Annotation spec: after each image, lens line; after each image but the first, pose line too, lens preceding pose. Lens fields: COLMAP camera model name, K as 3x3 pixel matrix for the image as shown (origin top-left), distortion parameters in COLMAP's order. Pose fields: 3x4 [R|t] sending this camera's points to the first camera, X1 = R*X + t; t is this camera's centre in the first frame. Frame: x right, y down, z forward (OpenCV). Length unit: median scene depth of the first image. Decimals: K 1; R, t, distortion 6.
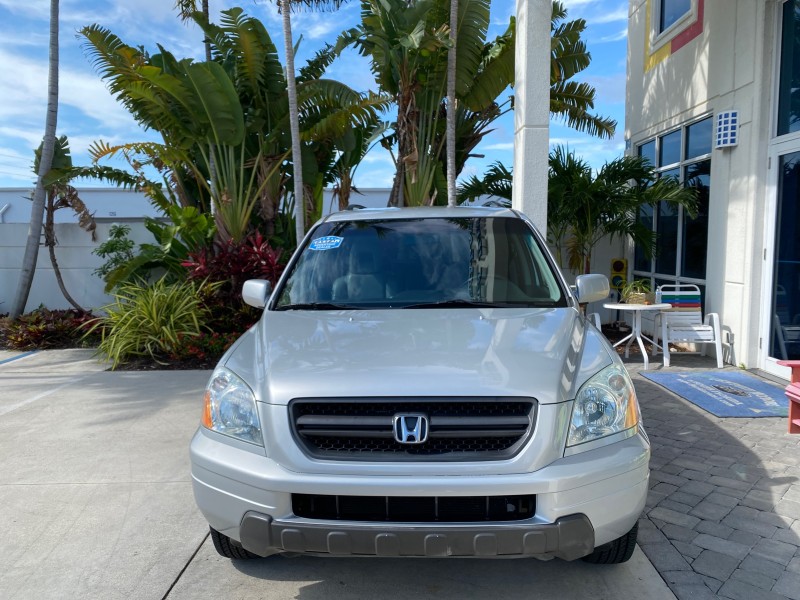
lens RADIAL K [[605.2, 0, 398.5], [0, 605.2, 298.7], [0, 0, 1]] dist [0.055453, -0.080978]
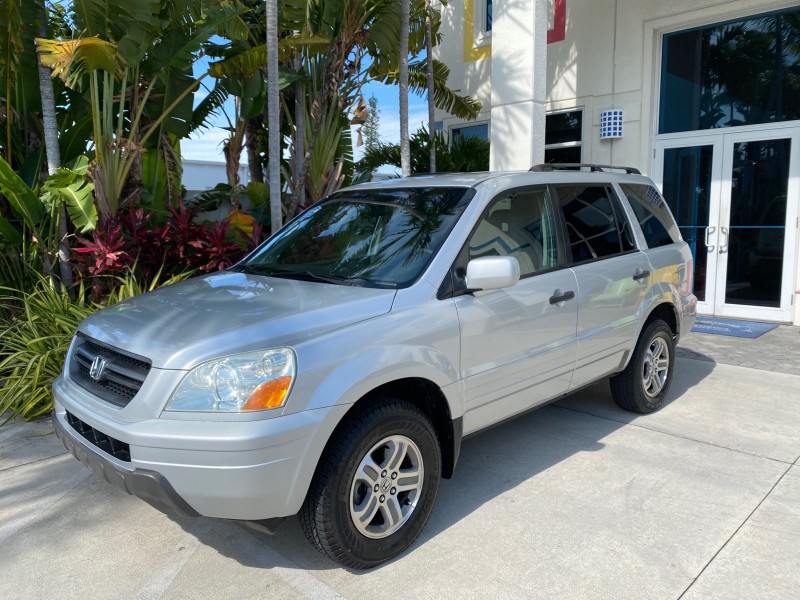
lens RADIAL K [[617.2, 0, 399.6], [0, 617.2, 296.6], [0, 0, 1]] dist [0.003250, 0.000083]
pose [[0.694191, -0.092974, 0.713761, -0.569367], [0.072768, 0.995607, 0.058915, -0.022624], [-0.716103, 0.011041, 0.697907, 0.337109]]
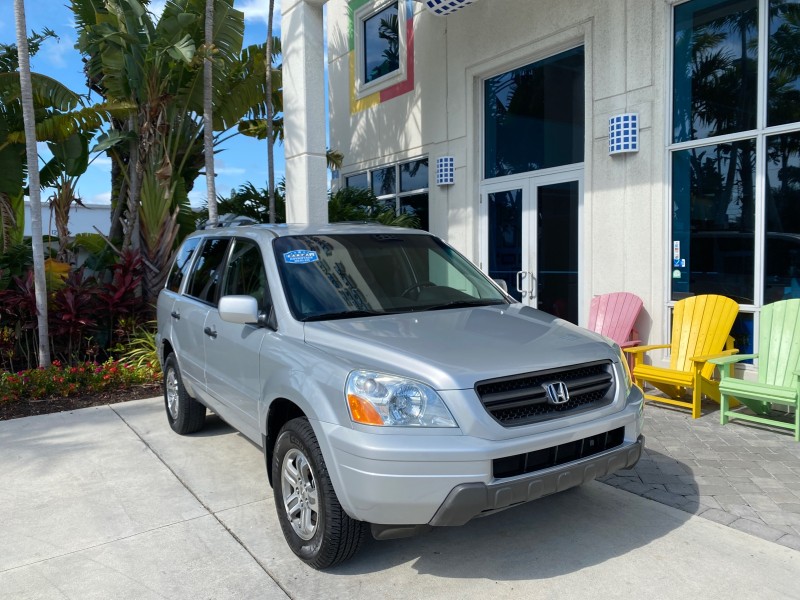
lens RADIAL K [[611.7, 0, 397.5], [0, 611.7, 299.5], [0, 0, 1]] dist [0.006886, -0.001899]
pose [[0.809340, -0.046394, 0.585506, -0.241489], [0.067090, 0.997653, -0.013686, 0.002020], [-0.583497, 0.050358, 0.810553, 0.028587]]
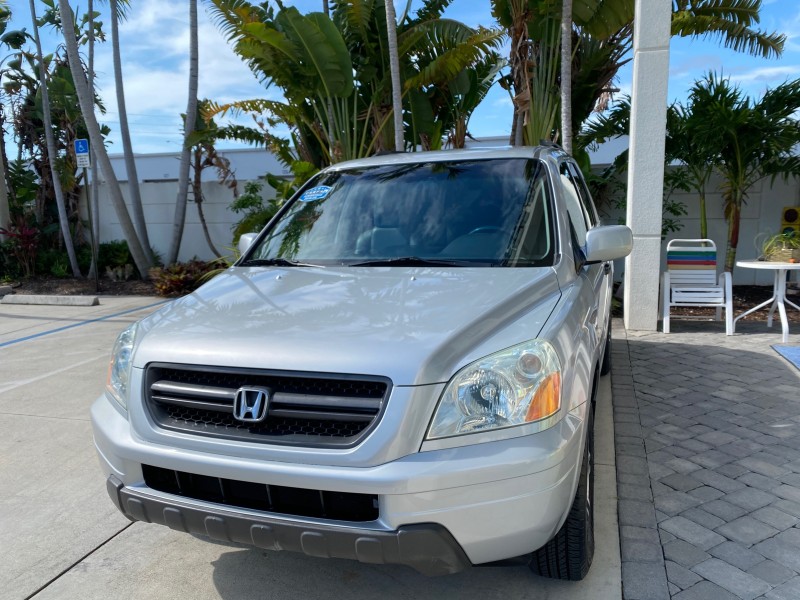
lens RADIAL K [[610.0, 0, 401.4], [0, 610.0, 298.1], [0, 0, 1]] dist [0.004682, -0.005940]
pose [[0.957846, 0.028448, -0.285871, 0.111077], [-0.006973, 0.997094, 0.075859, -0.001278], [0.287198, -0.070667, 0.955261, 0.055298]]
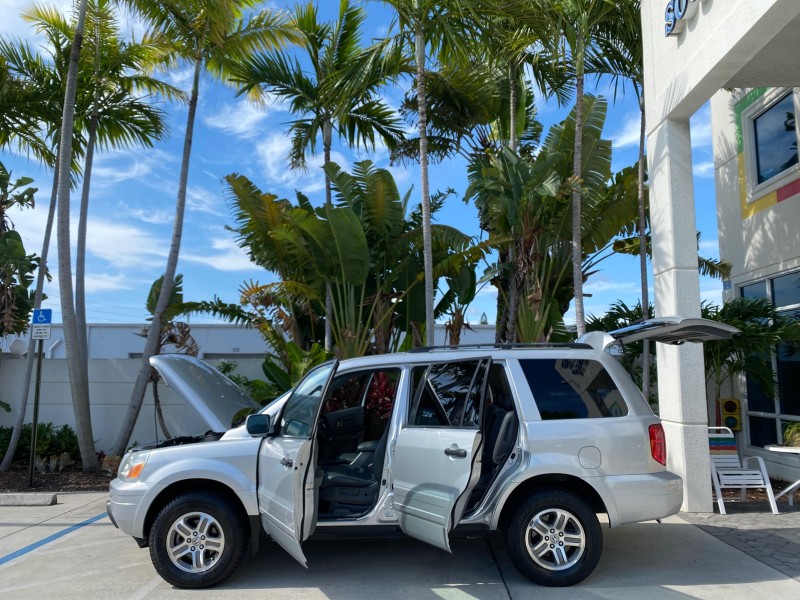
lens RADIAL K [[613.2, 0, 397.8], [0, 613.2, 299.1], [0, 0, 1]] dist [0.007798, -0.005006]
pose [[0.999953, 0.005168, -0.008162, -0.193618], [-0.006833, 0.975618, -0.219371, -0.001507], [0.006830, 0.219416, 0.975607, -0.000575]]
